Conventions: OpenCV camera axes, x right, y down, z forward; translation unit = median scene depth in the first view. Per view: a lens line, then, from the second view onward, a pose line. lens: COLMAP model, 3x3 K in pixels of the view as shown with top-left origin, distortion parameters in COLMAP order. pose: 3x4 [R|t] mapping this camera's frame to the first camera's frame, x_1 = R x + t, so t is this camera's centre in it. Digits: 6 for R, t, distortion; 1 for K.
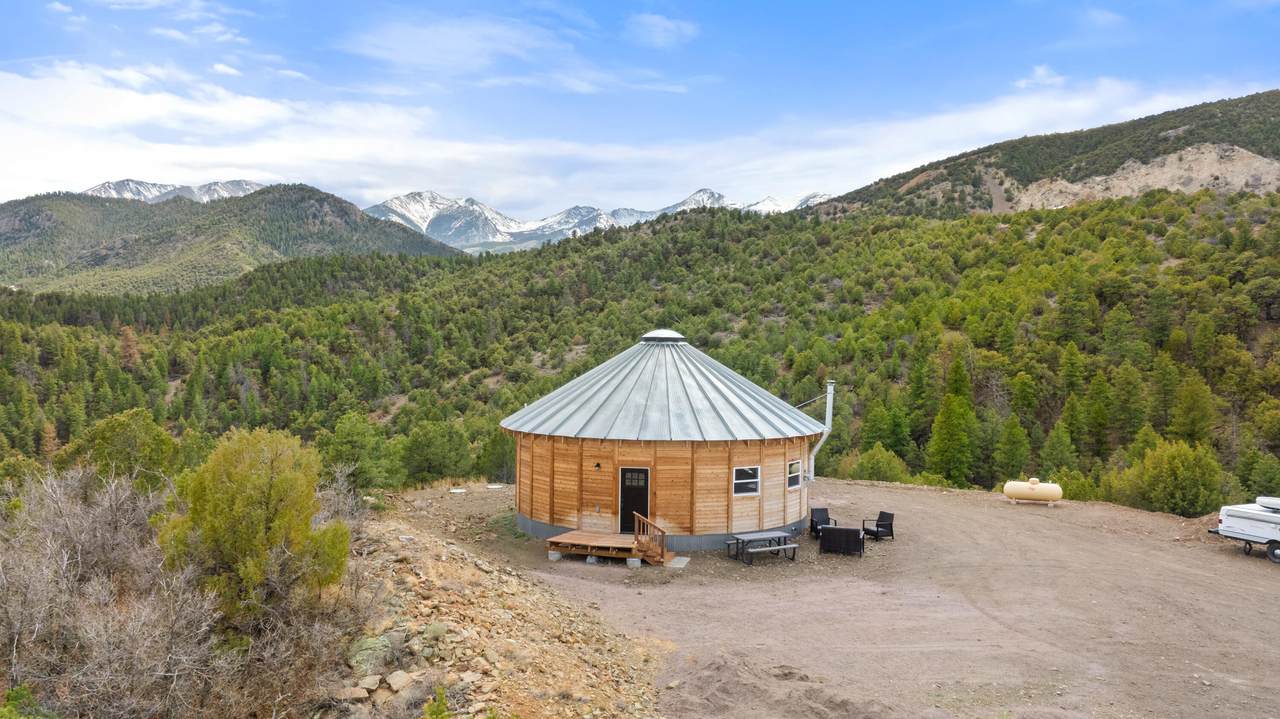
lens RADIAL K [[903.9, 0, 638.0], [0, 903.9, 360.0], [0, 0, 1]] dist [-0.030714, 0.004404]
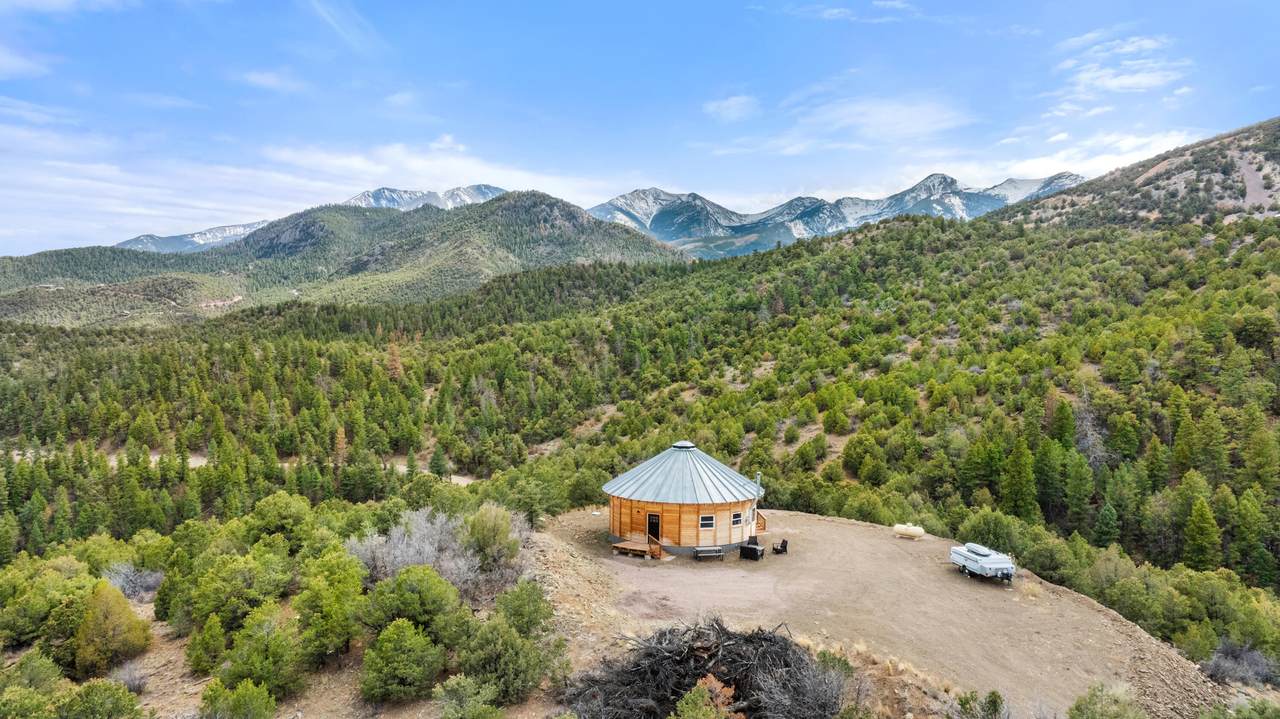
lens RADIAL K [[932.8, 0, 635.9], [0, 932.8, 356.1], [0, 0, 1]] dist [-0.021749, 0.004366]
pose [[0.968739, 0.004884, -0.248035, 0.055838], [-0.002561, 0.999950, 0.009688, -0.030961], [0.248070, -0.008750, 0.968703, -0.129552]]
